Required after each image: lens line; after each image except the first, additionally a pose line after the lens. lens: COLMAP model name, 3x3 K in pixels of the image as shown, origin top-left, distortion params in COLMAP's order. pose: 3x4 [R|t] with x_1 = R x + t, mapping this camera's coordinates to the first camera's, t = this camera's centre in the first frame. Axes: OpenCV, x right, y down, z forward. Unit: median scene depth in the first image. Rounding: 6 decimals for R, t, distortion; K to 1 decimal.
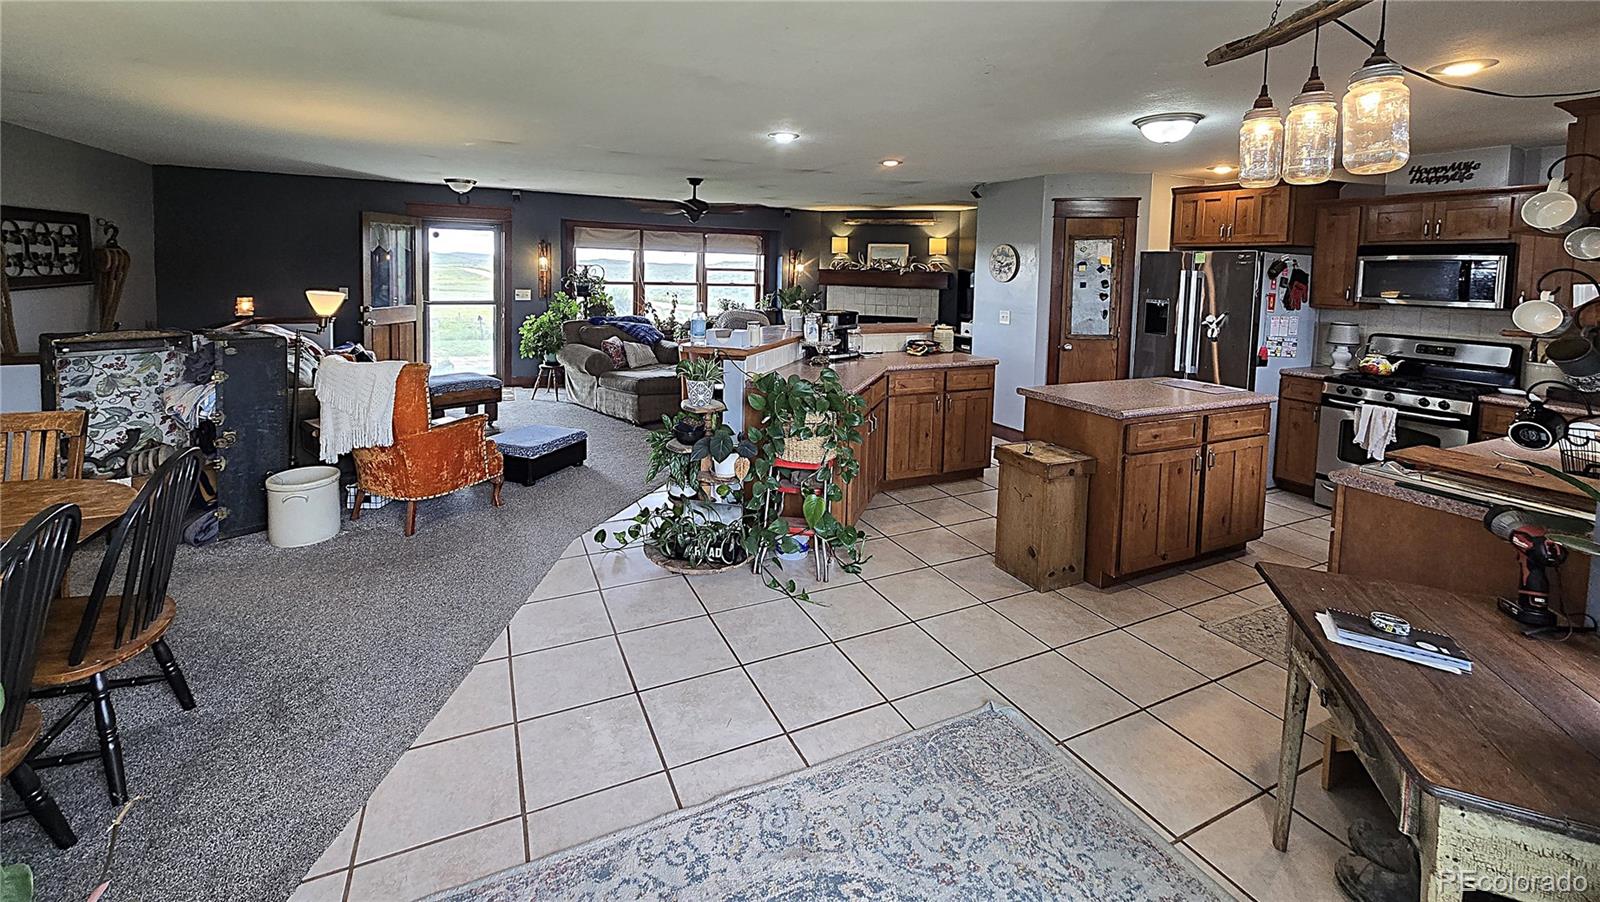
lens RADIAL K [[656.2, 0, 788.0], [0, 656.2, 305.0], [0, 0, 1]] dist [-0.003701, 0.000053]
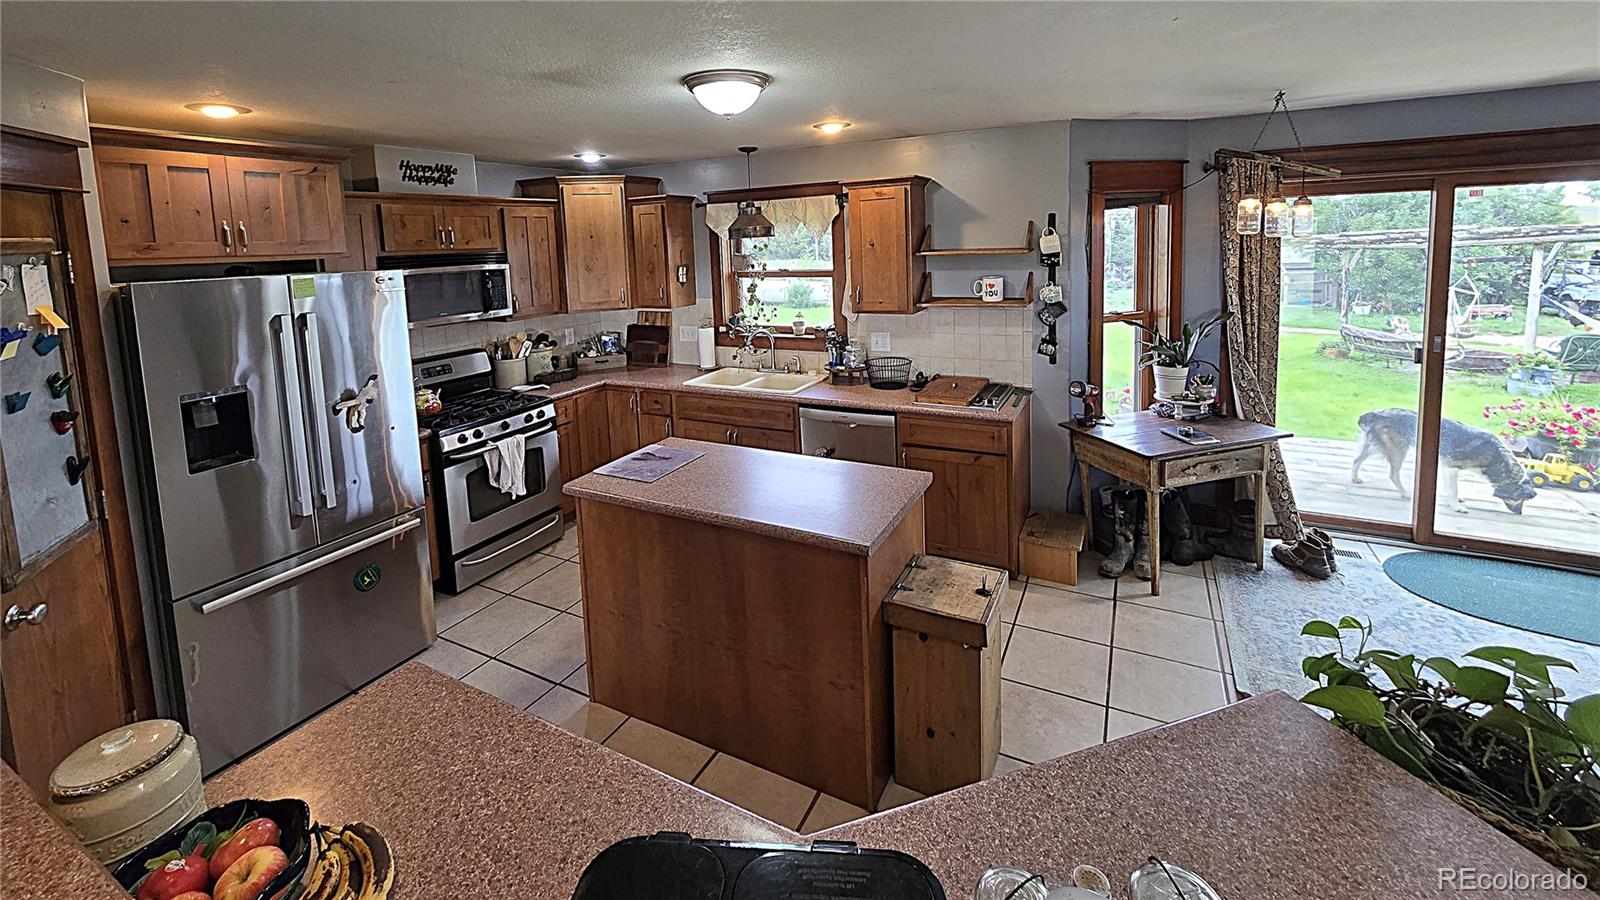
lens RADIAL K [[654.9, 0, 791.3], [0, 654.9, 305.4], [0, 0, 1]] dist [0.000778, 0.000206]
pose [[-0.594444, -0.083722, 0.799767, -0.010899], [0.067136, 0.985926, 0.153110, -0.098327], [-0.801330, 0.144709, -0.580457, 0.878208]]
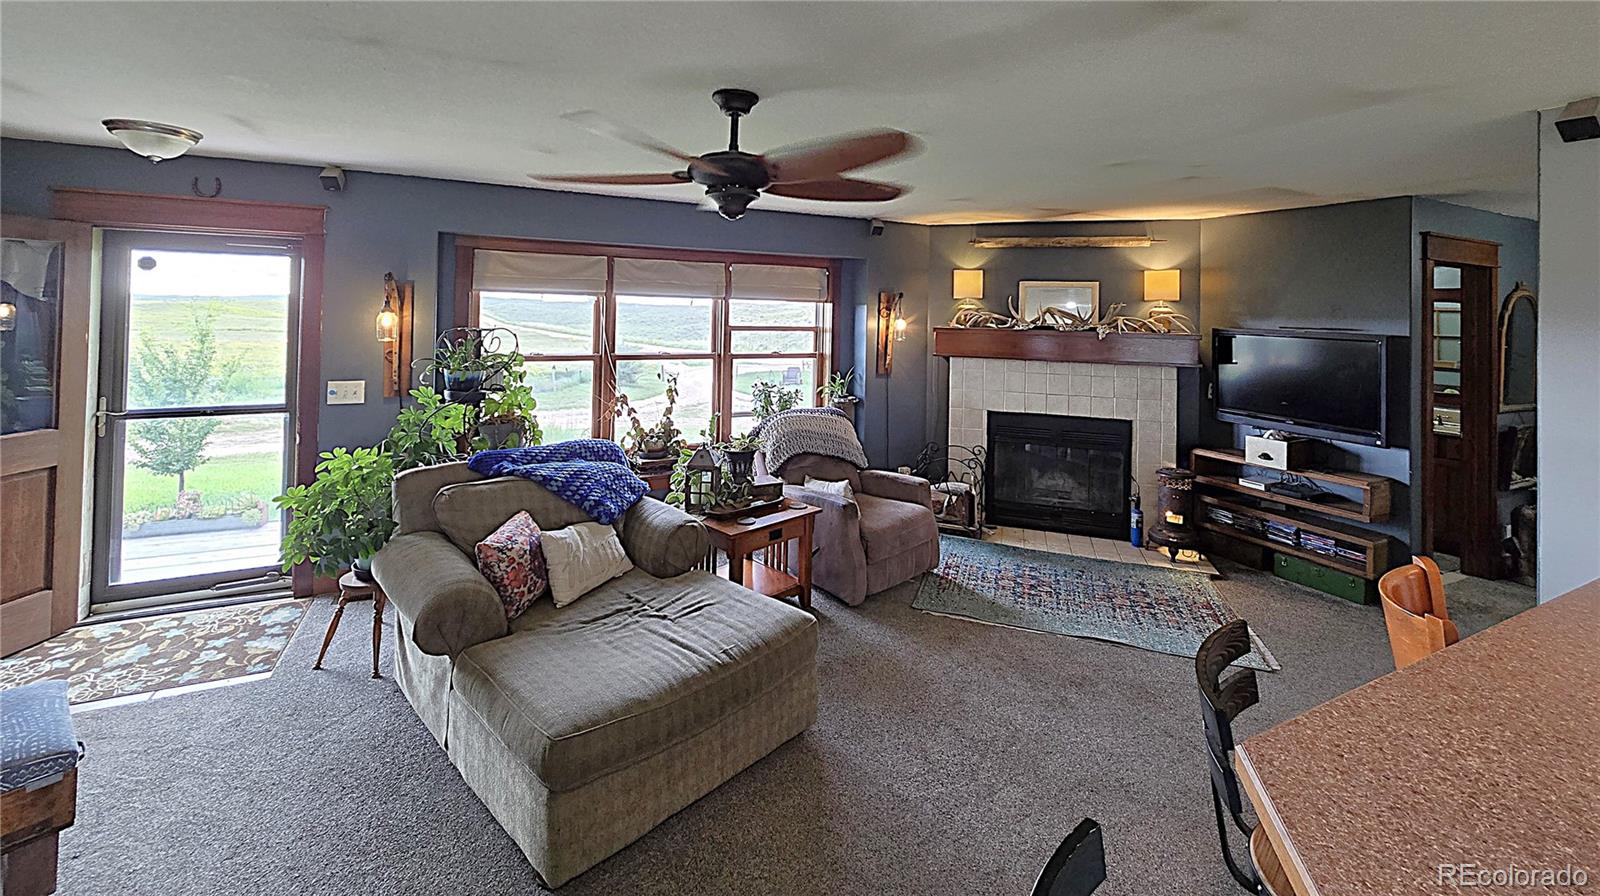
lens RADIAL K [[653.1, 0, 789.0], [0, 653.1, 300.4], [0, 0, 1]] dist [-0.001487, -0.000372]
pose [[0.999953, -0.004062, 0.008844, -0.135241], [0.004666, 0.997580, -0.069376, -0.067593], [-0.008541, 0.069414, 0.997551, 0.763965]]
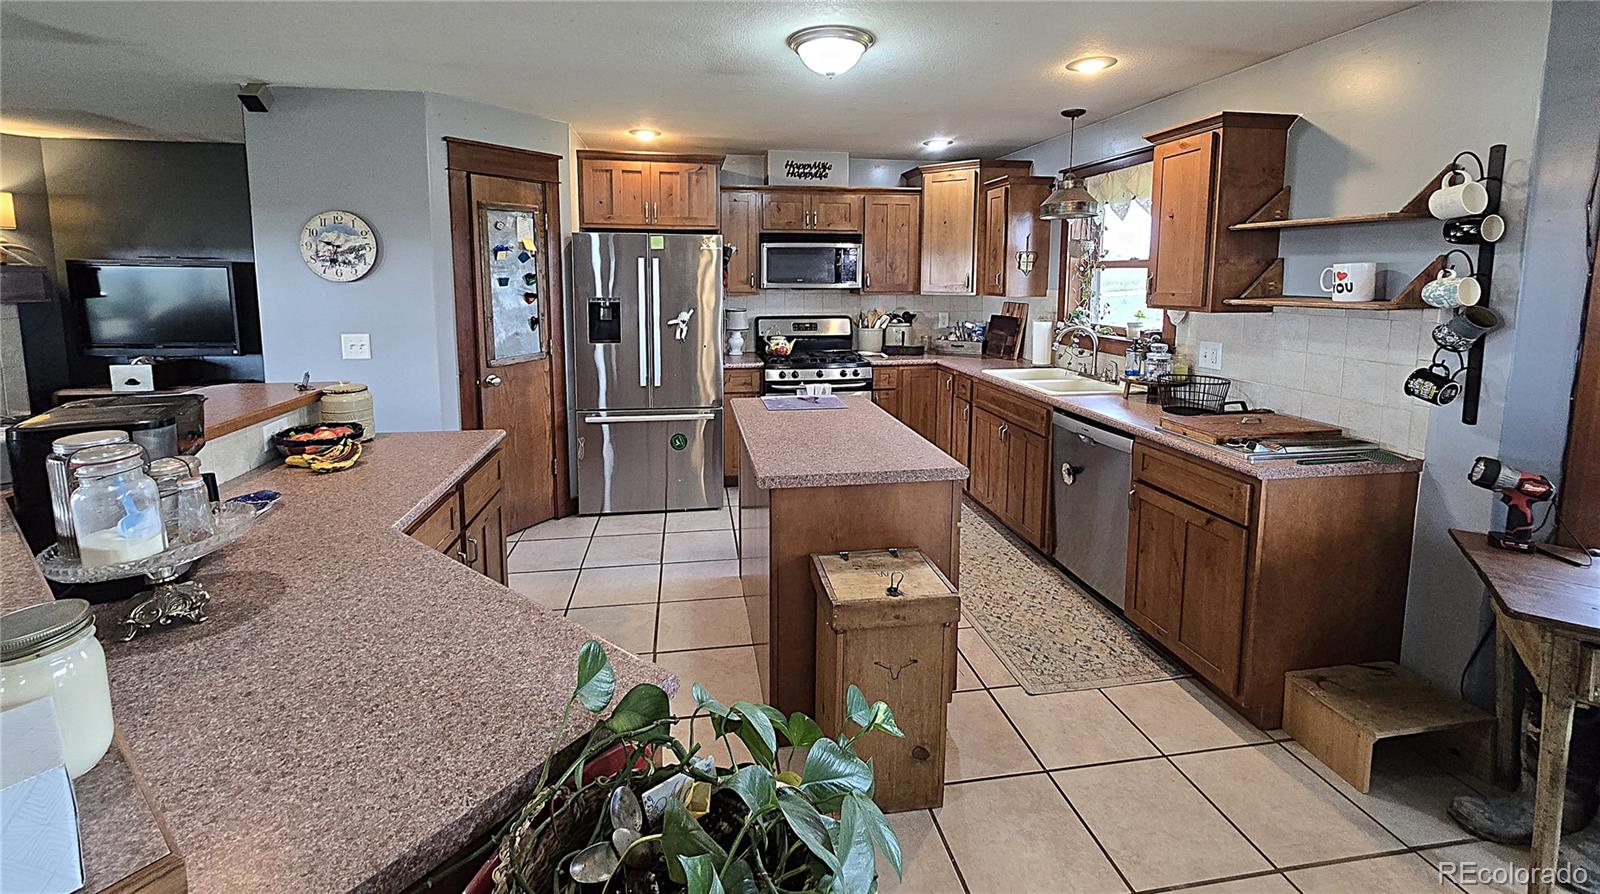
lens RADIAL K [[655.4, 0, 787.9], [0, 655.4, 341.3], [0, 0, 1]] dist [-0.001380, -0.000287]
pose [[0.287786, -0.123324, 0.949721, -0.090828], [0.057510, 0.992110, 0.111402, -0.027788], [-0.955966, 0.022559, 0.292608, 0.542787]]
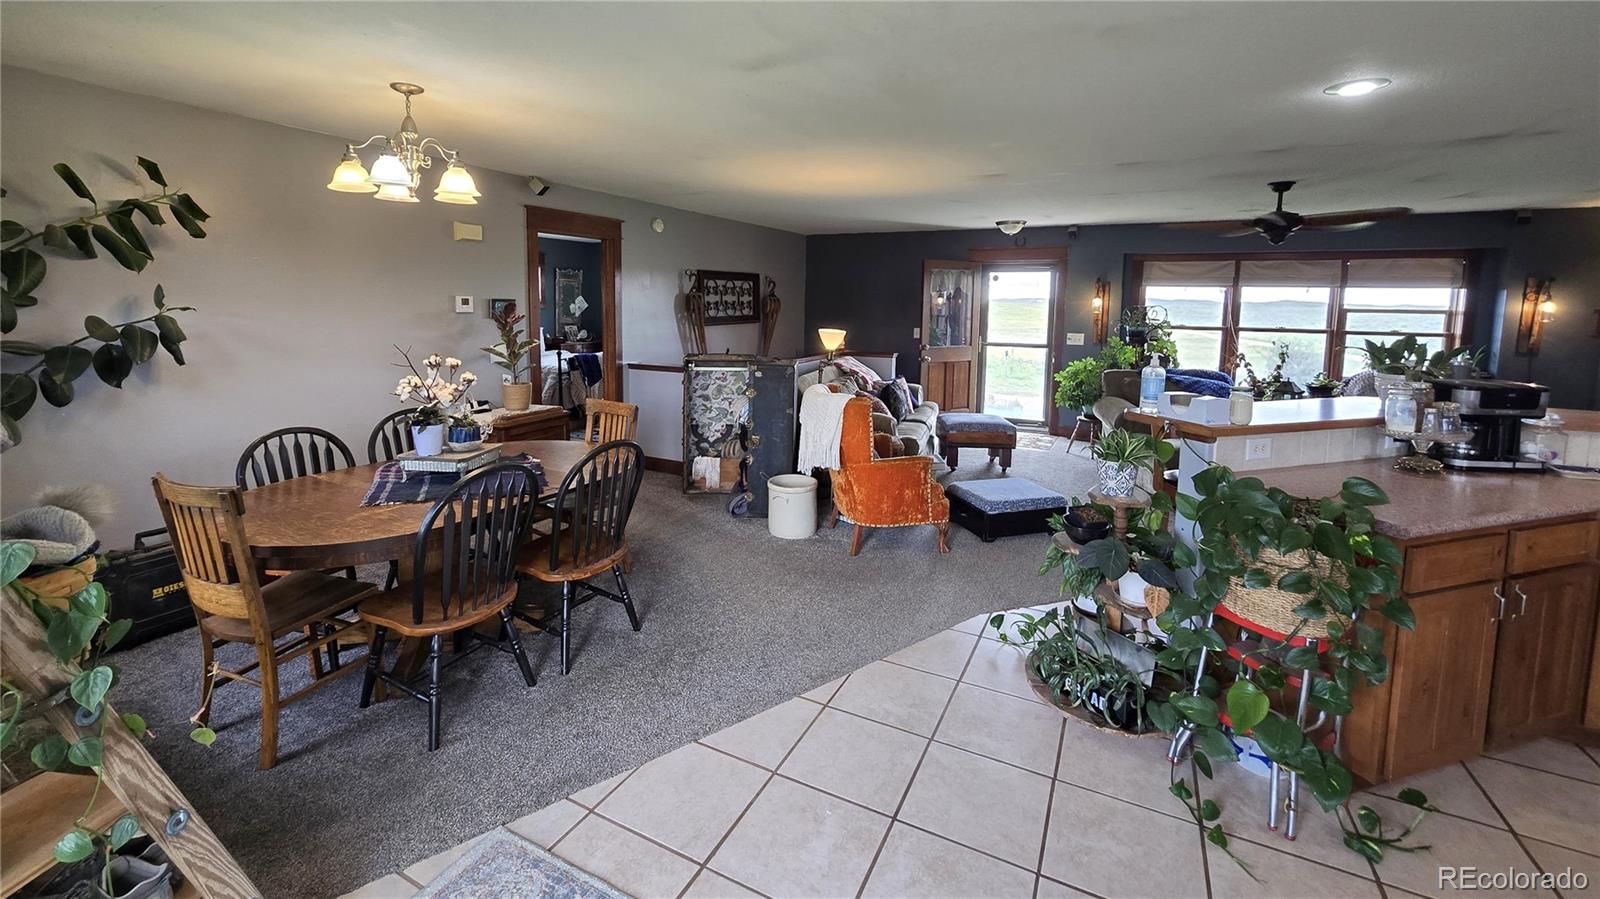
lens RADIAL K [[657.6, 0, 790.4], [0, 657.6, 365.0], [0, 0, 1]] dist [0.000784, -0.000146]
pose [[0.605125, 0.060994, -0.793791, 0.133362], [-0.042149, 0.998117, 0.044563, -0.004720], [0.795014, 0.006491, 0.606556, 0.165749]]
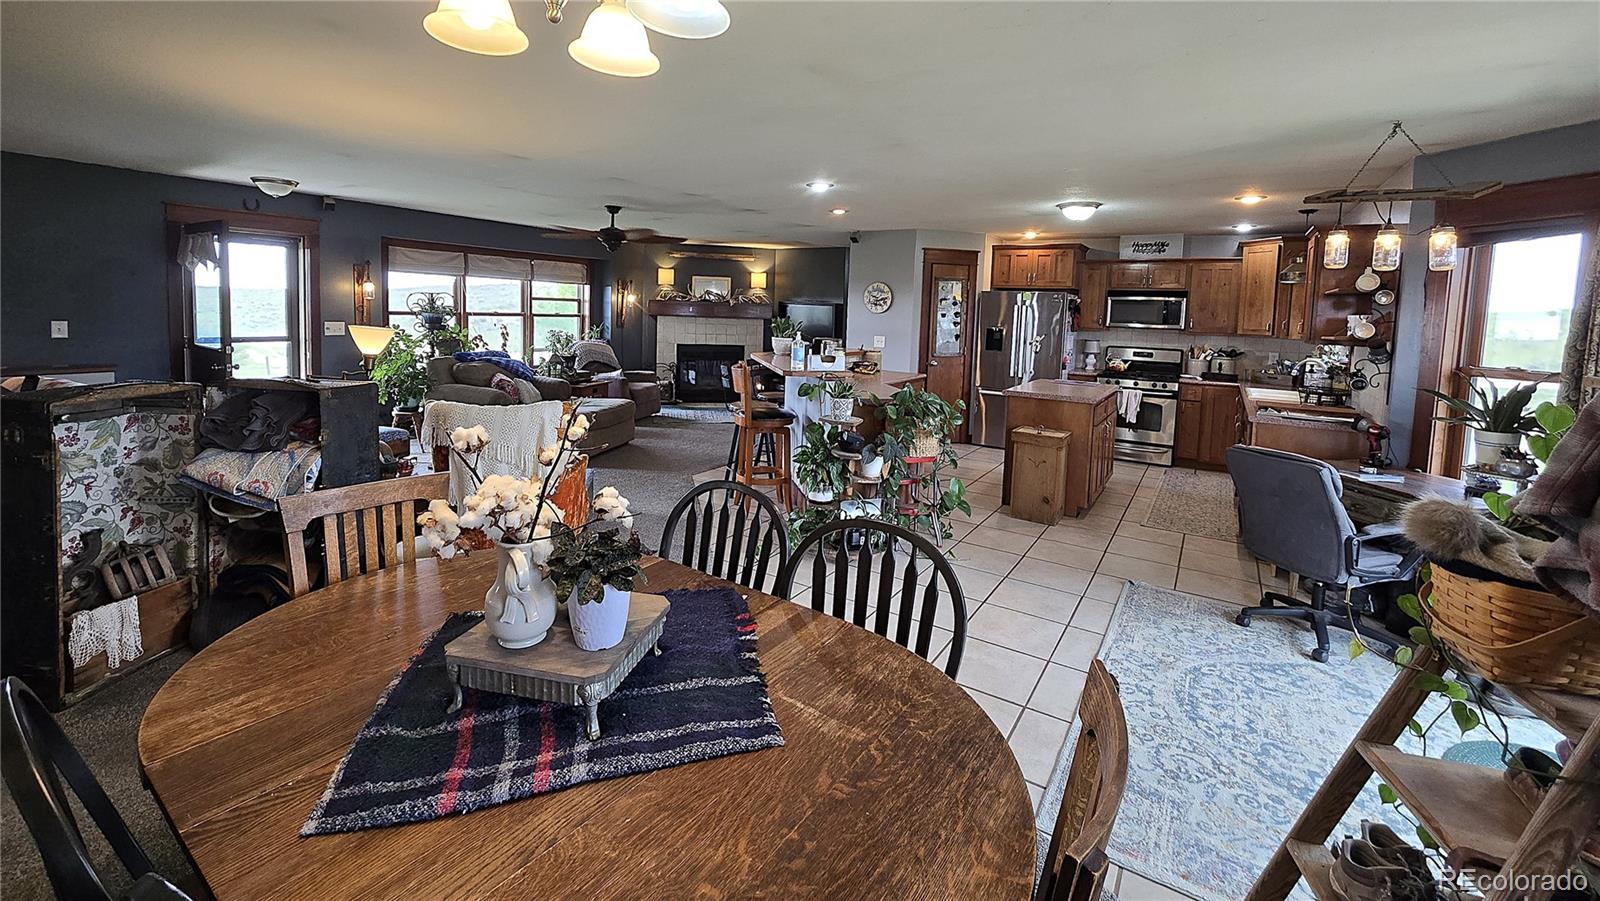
lens RADIAL K [[655.6, 0, 789.0], [0, 655.6, 354.6], [0, 0, 1]] dist [0.000327, 0.000066]
pose [[0.856790, -0.032607, 0.514633, -0.493592], [0.017063, 0.999245, 0.034905, -0.003252], [-0.515382, -0.021126, 0.856700, 0.032585]]
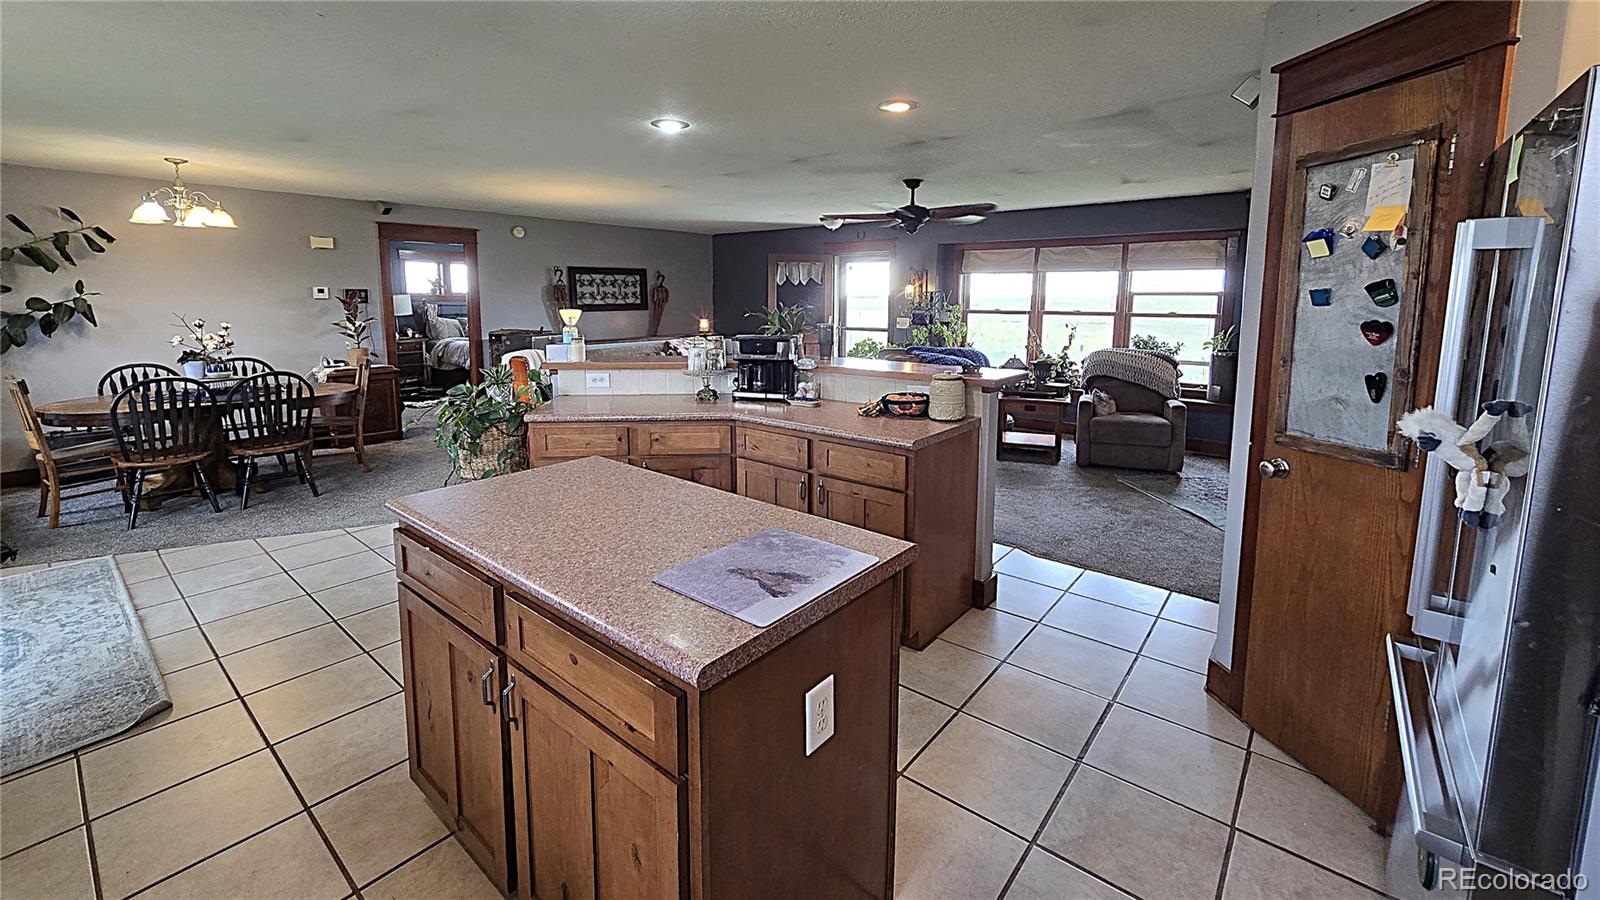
lens RADIAL K [[652.4, 0, 787.7], [0, 652.4, 377.3], [0, 0, 1]] dist [0.000531, 0.000558]
pose [[0.412402, 0.088536, -0.906690, 0.647961], [-0.043640, 0.996044, 0.077412, -0.002738], [0.909956, 0.007644, 0.414634, 0.600851]]
